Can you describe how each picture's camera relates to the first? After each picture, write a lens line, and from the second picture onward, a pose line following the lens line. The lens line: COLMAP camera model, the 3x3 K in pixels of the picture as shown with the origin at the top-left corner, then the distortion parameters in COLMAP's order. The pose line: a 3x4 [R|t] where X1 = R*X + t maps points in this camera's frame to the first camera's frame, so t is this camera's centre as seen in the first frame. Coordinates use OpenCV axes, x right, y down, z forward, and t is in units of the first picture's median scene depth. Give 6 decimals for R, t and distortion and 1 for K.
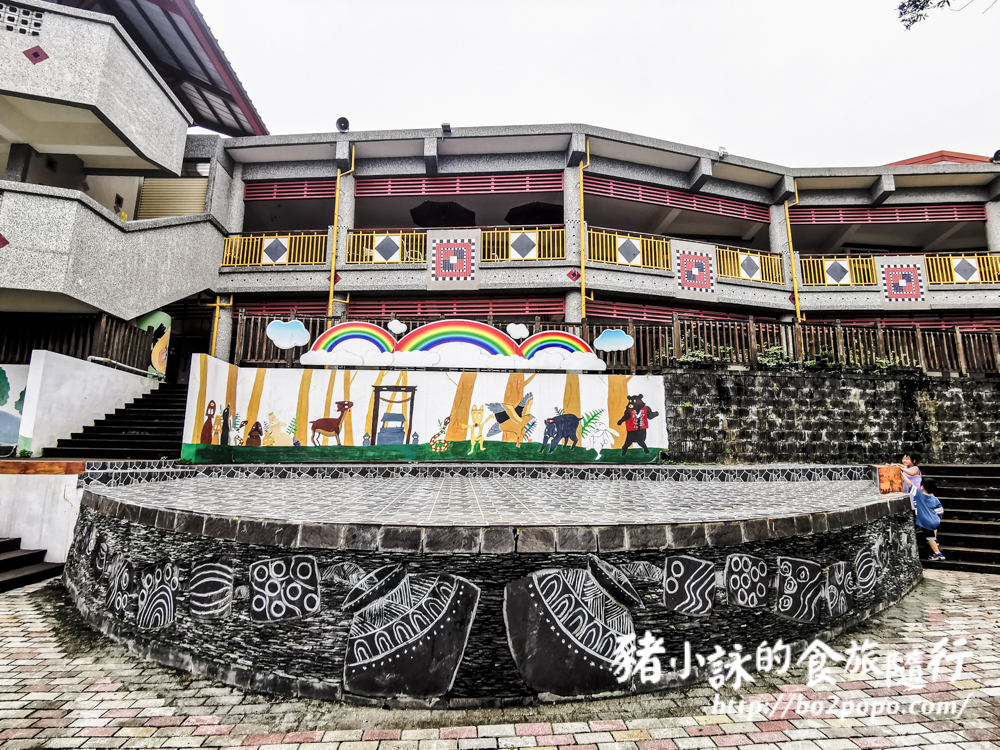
lens RADIAL K [[516.2, 0, 463.9], [0, 516.2, 372.9], [0, 0, 1]] dist [0.052119, -0.094044]
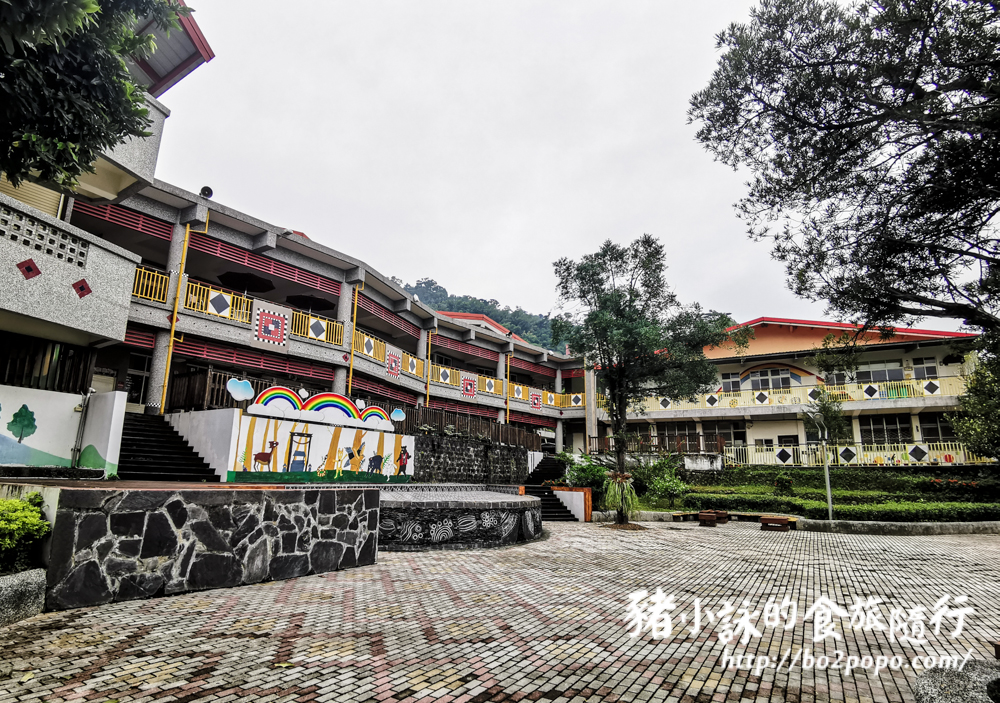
lens RADIAL K [[527.7, 0, 500.1], [0, 527.7, 374.3], [0, 0, 1]] dist [0.002867, -0.000144]
pose [[0.561868, 0.165501, 0.810502, -1.067595], [-0.148943, 0.984010, -0.097678, -0.078434], [-0.813708, -0.065836, 0.577533, -0.362532]]
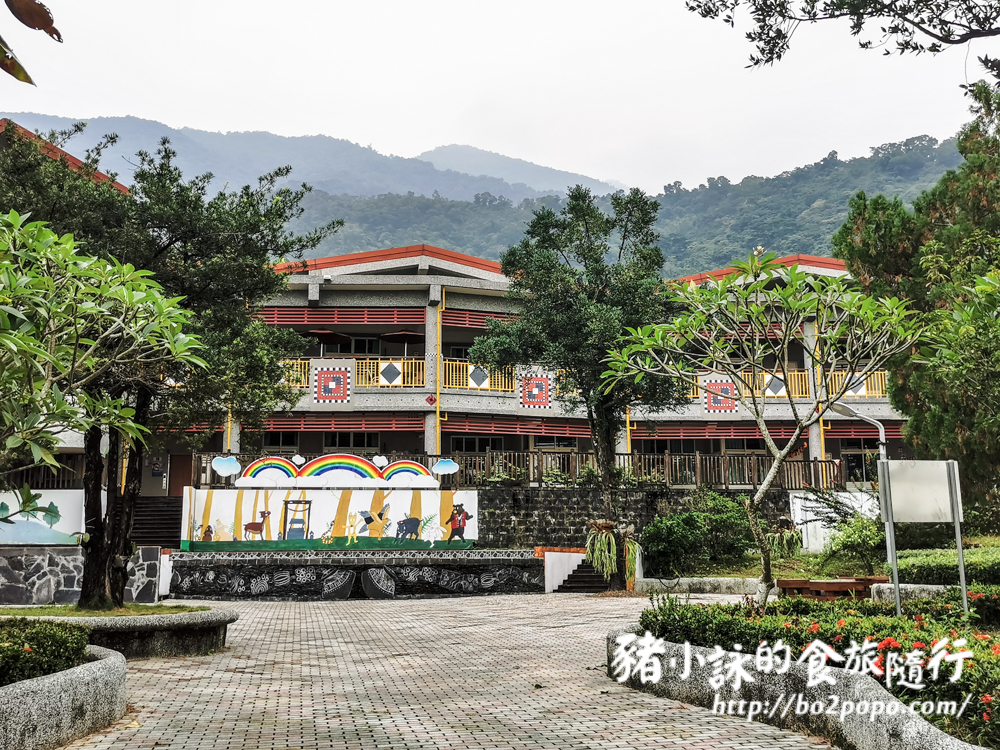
lens RADIAL K [[1083.5, 0, 458.7], [0, 1083.5, 376.0], [0, 0, 1]] dist [0.000619, 0.331419]
pose [[0.991182, 0.009097, 0.132192, -0.087127], [-0.007263, 0.999871, -0.014354, -0.287113], [-0.132306, 0.013268, 0.991120, -2.141755]]
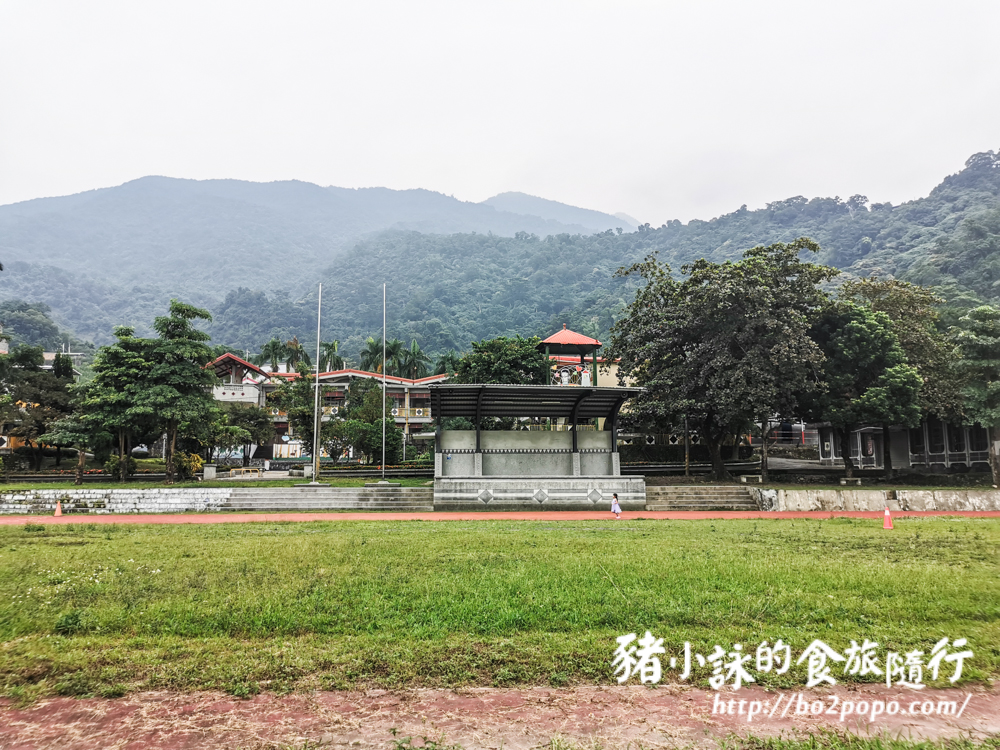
lens RADIAL K [[789.7, 0, 500.0], [0, 789.7, 375.0], [0, 0, 1]] dist [0.001846, -0.000019]
pose [[0.996621, -0.003284, 0.082074, 1.290397], [0.000636, 0.999479, 0.032277, -1.037398], [-0.082137, -0.032115, 0.996103, -7.746236]]
